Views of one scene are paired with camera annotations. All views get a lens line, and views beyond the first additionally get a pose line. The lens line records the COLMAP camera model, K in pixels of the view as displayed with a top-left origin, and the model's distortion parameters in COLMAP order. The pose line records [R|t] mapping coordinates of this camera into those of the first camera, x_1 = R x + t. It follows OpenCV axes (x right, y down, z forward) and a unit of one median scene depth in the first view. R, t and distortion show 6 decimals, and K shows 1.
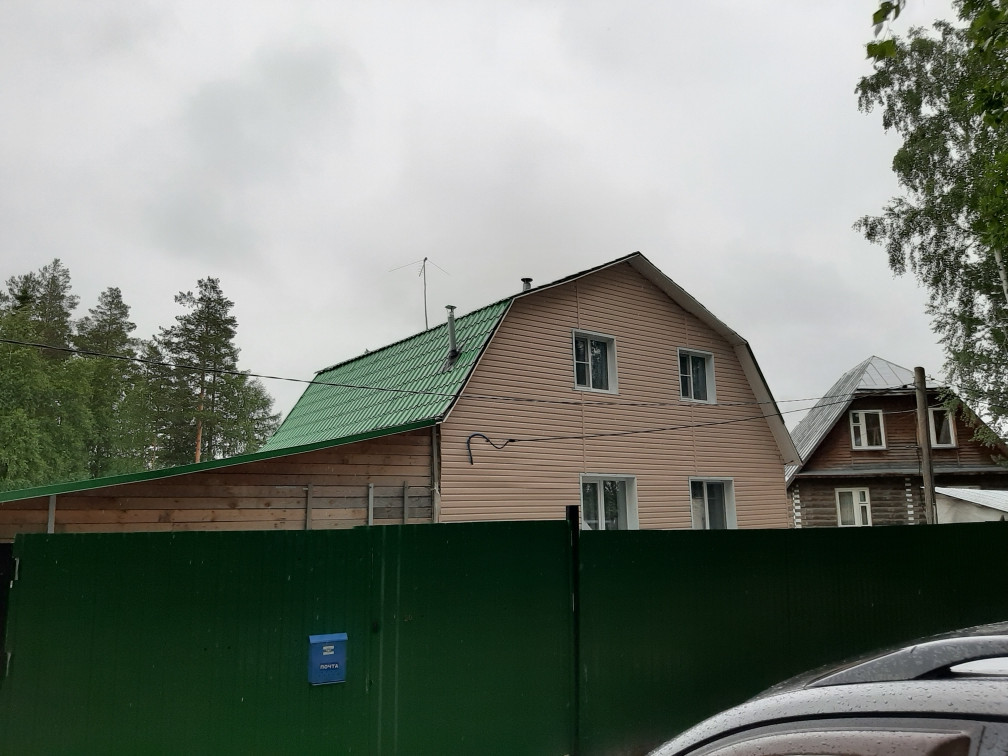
lens RADIAL K [[774.8, 0, 504.0], [0, 774.8, 378.0], [0, 0, 1]] dist [0.095905, -0.185445]
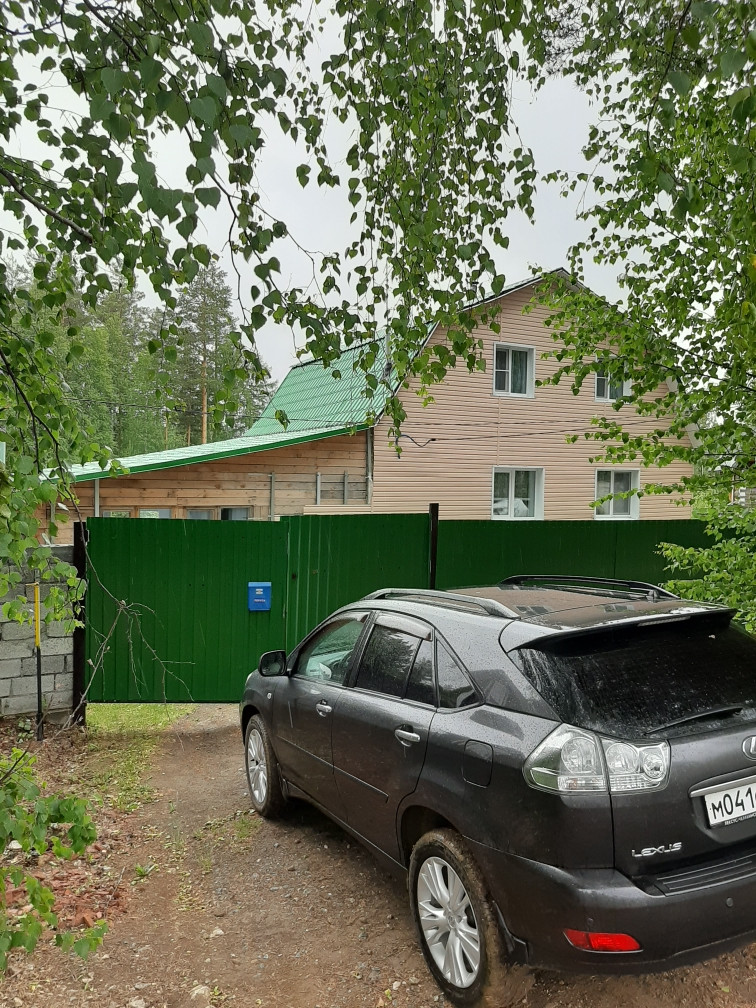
lens RADIAL K [[774.8, 0, 374.7], [0, 774.8, 503.8], [0, 0, 1]] dist [0.095905, -0.185445]
pose [[0.986839, 0.039379, -0.156840, 0.103931], [-0.005245, 0.977179, 0.212352, -0.073066], [0.161623, -0.208735, 0.964525, -0.208175]]
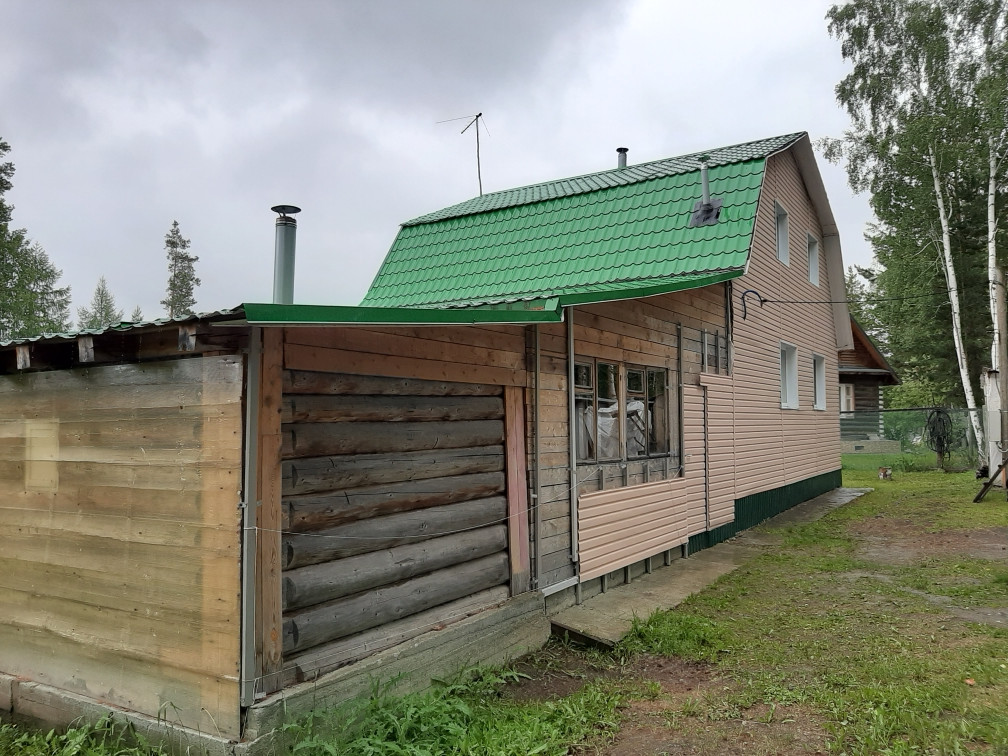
lens RADIAL K [[785.5, 0, 489.3], [0, 785.5, 377.5], [0, 0, 1]] dist [0.038583, -0.000019]
pose [[0.938937, 0.035933, 0.342209, -0.610821], [-0.073810, 0.992415, 0.098311, 0.094587], [-0.336081, -0.117566, 0.934467, 0.123933]]
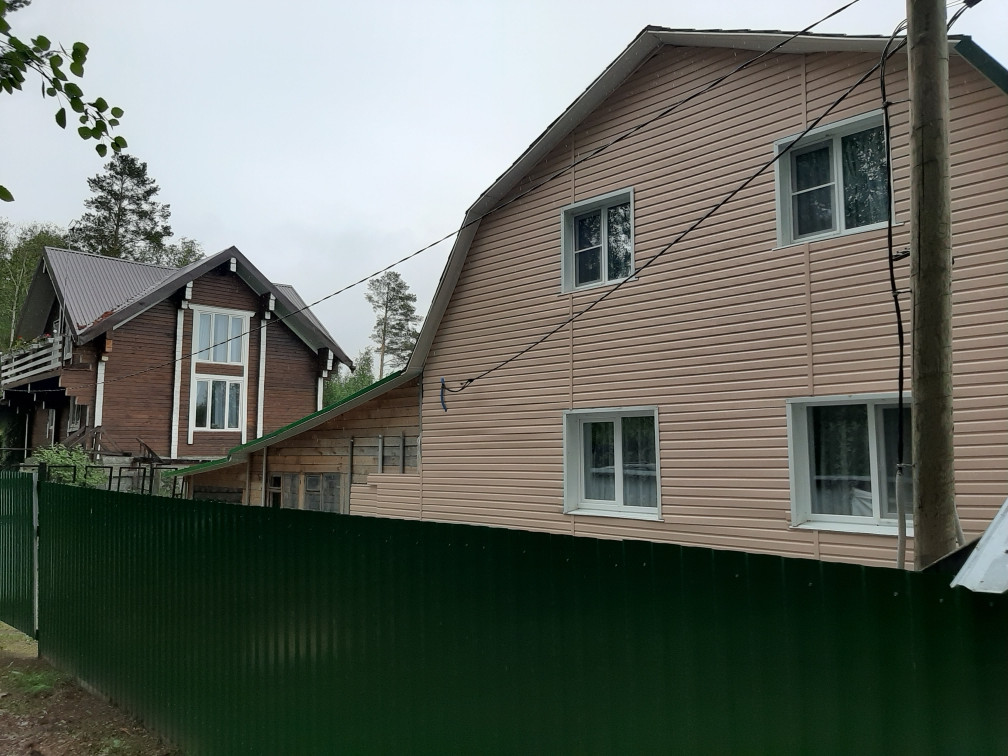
lens RADIAL K [[774.8, 0, 504.0], [0, 774.8, 378.0], [0, 0, 1]] dist [0.095905, -0.185445]
pose [[0.143370, -0.083540, -0.986137, 0.773232], [0.172981, 0.983207, -0.058143, 0.120688], [0.974434, -0.162247, 0.155413, 0.808700]]
